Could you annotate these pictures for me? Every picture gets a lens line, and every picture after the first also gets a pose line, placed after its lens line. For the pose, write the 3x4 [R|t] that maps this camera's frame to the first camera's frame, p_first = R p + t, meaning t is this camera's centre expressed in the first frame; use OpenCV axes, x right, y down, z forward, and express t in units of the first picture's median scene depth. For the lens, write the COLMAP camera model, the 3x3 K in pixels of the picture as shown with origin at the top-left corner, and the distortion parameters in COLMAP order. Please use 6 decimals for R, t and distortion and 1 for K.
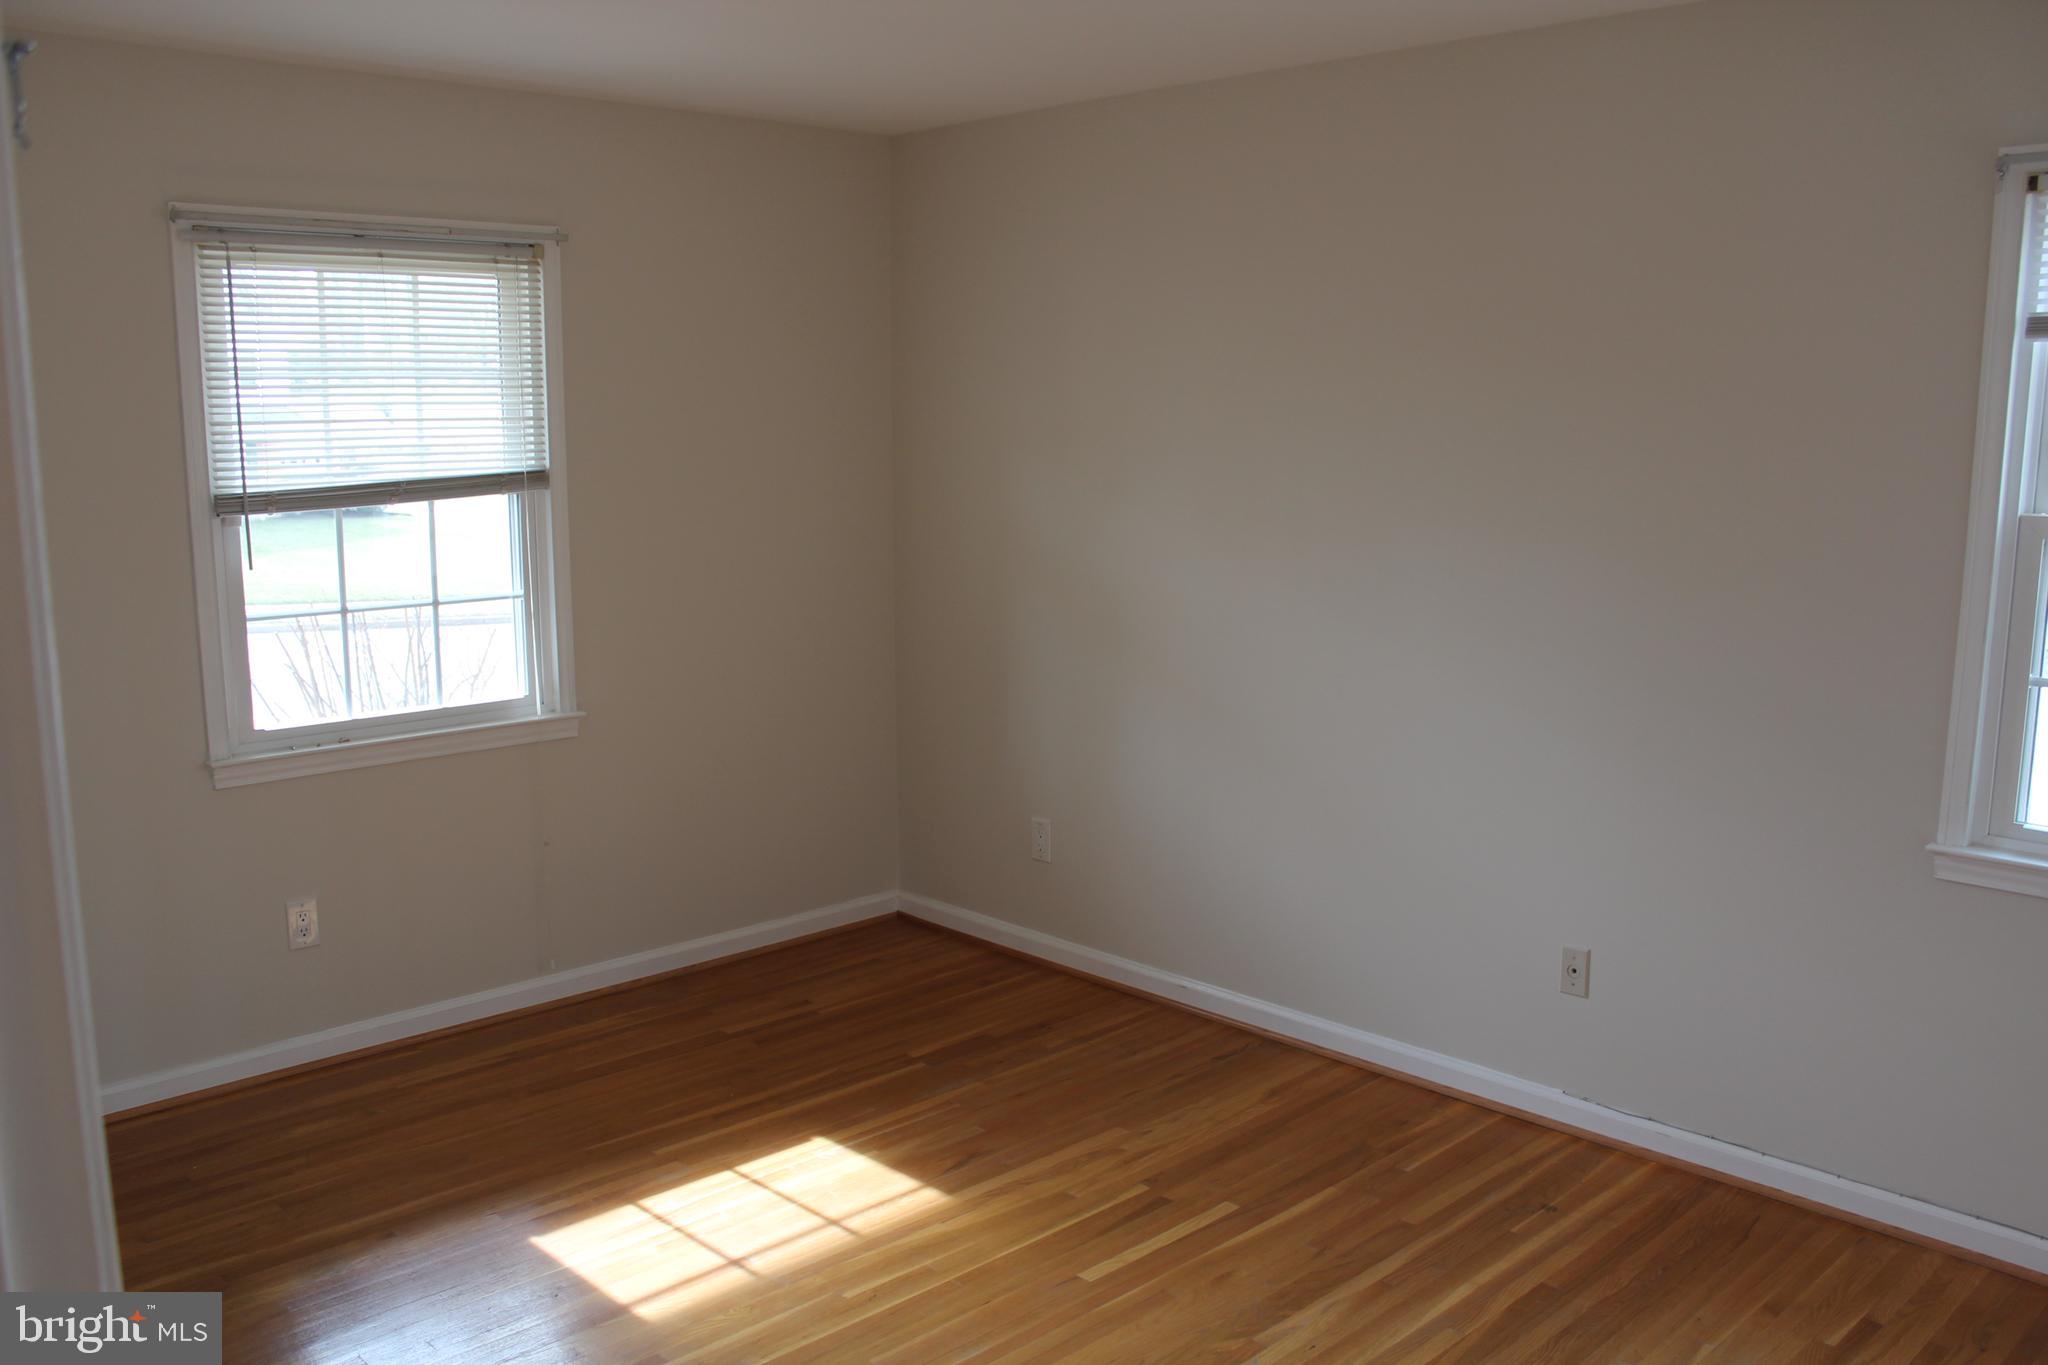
lens RADIAL K [[1717.4, 0, 1020.9], [0, 1717.4, 678.6], [0, 0, 1]] dist [-0.149583, 0.127088]
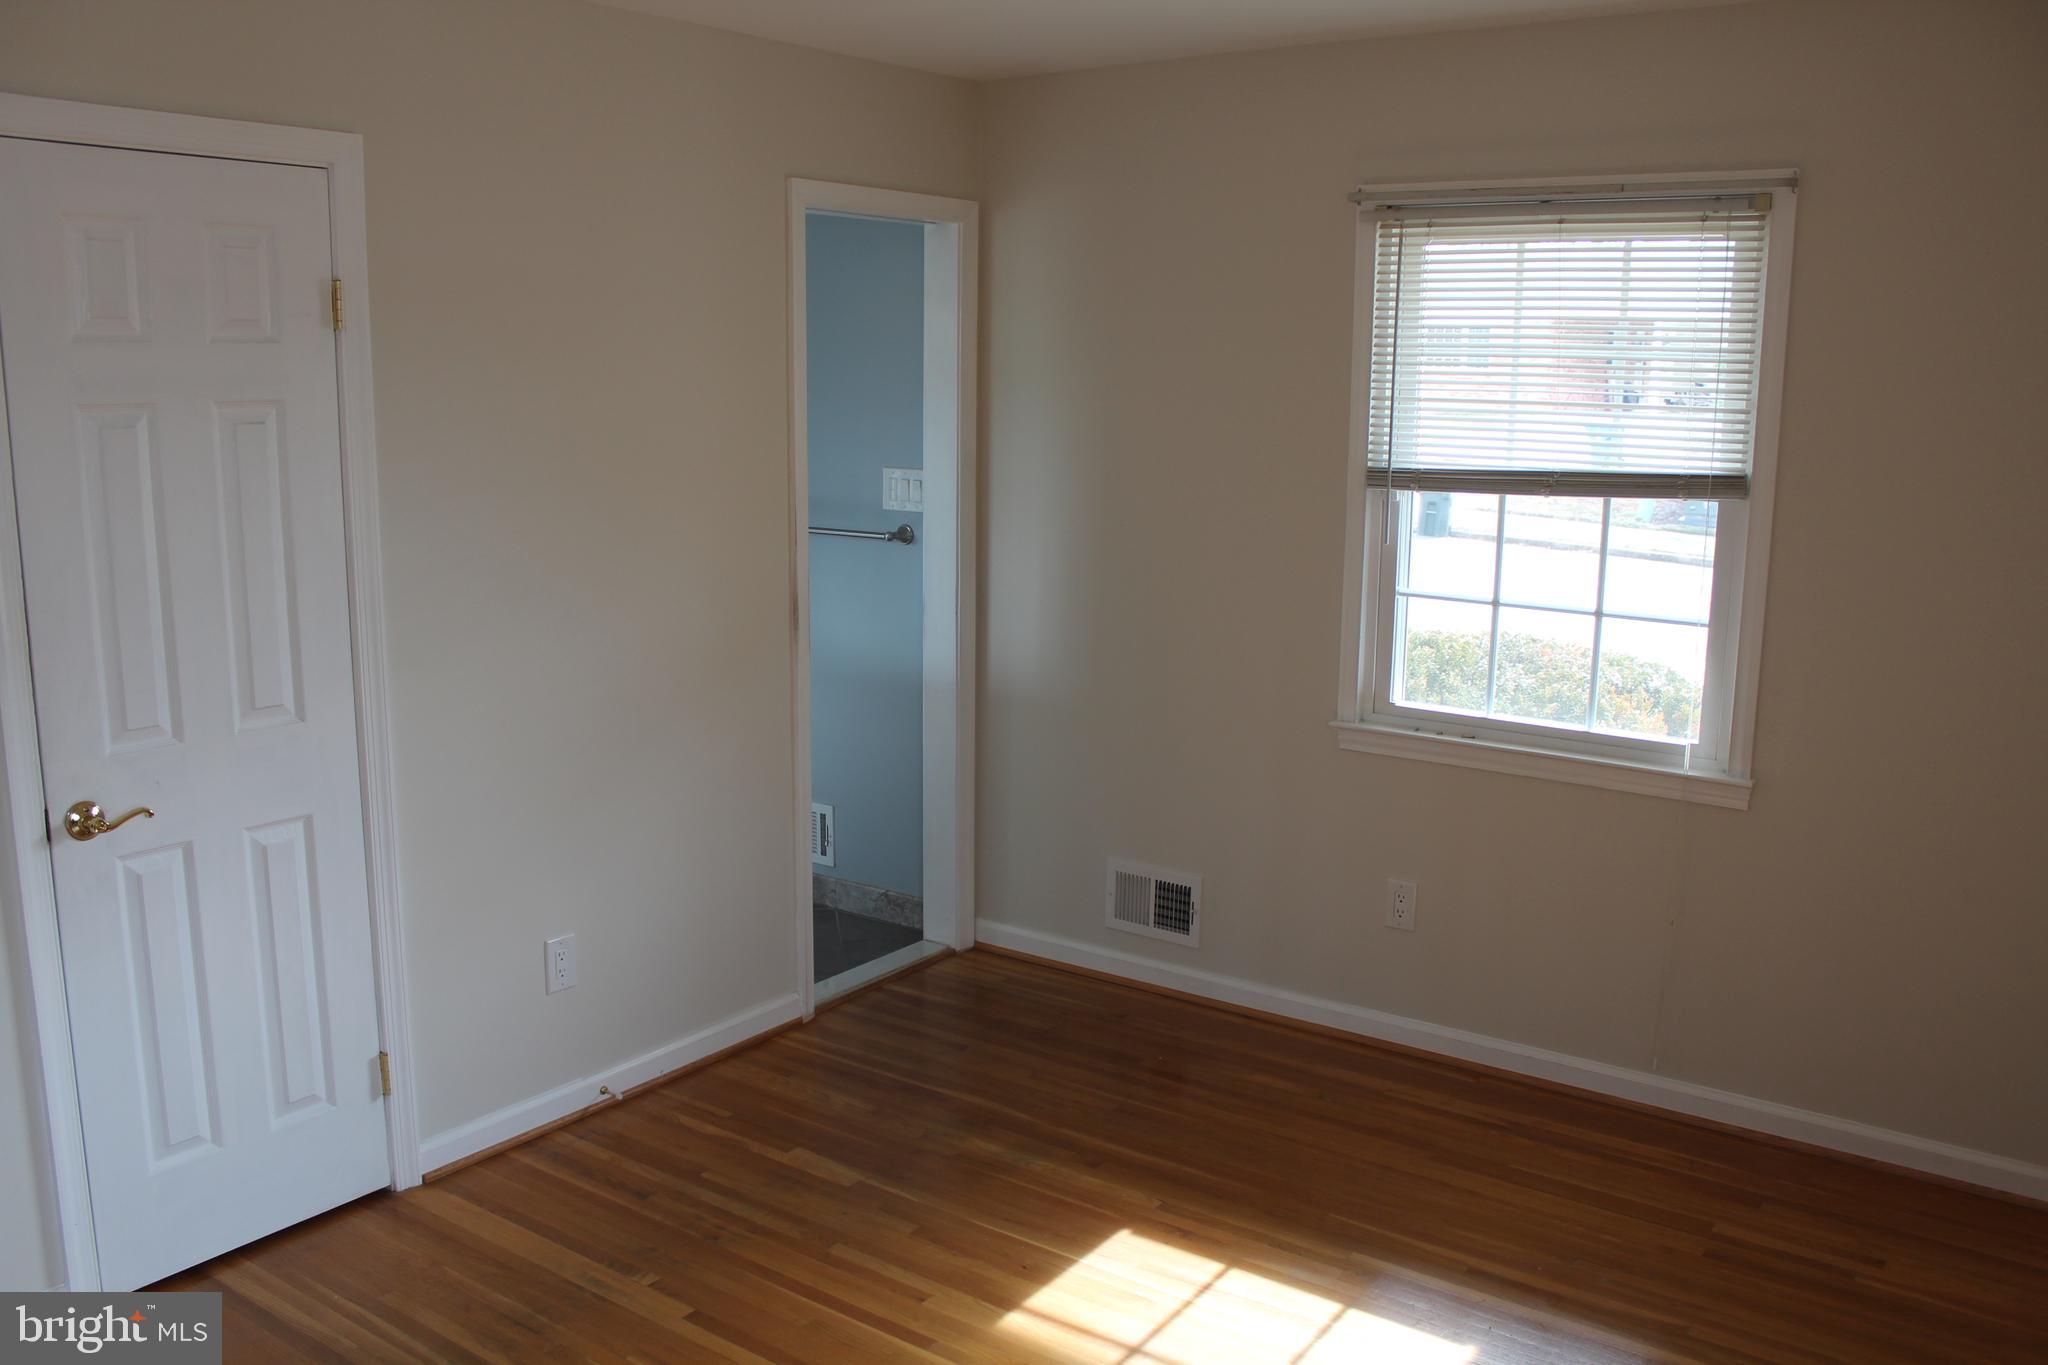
lens RADIAL K [[1717.4, 0, 1022.0], [0, 1717.4, 690.8], [0, 0, 1]] dist [-0.149583, 0.127088]
pose [[0.171887, 0.183904, -0.967799, 0.486689], [-0.169111, 0.973345, 0.154923, -0.095878], [0.970493, 0.137036, 0.198406, 0.564122]]
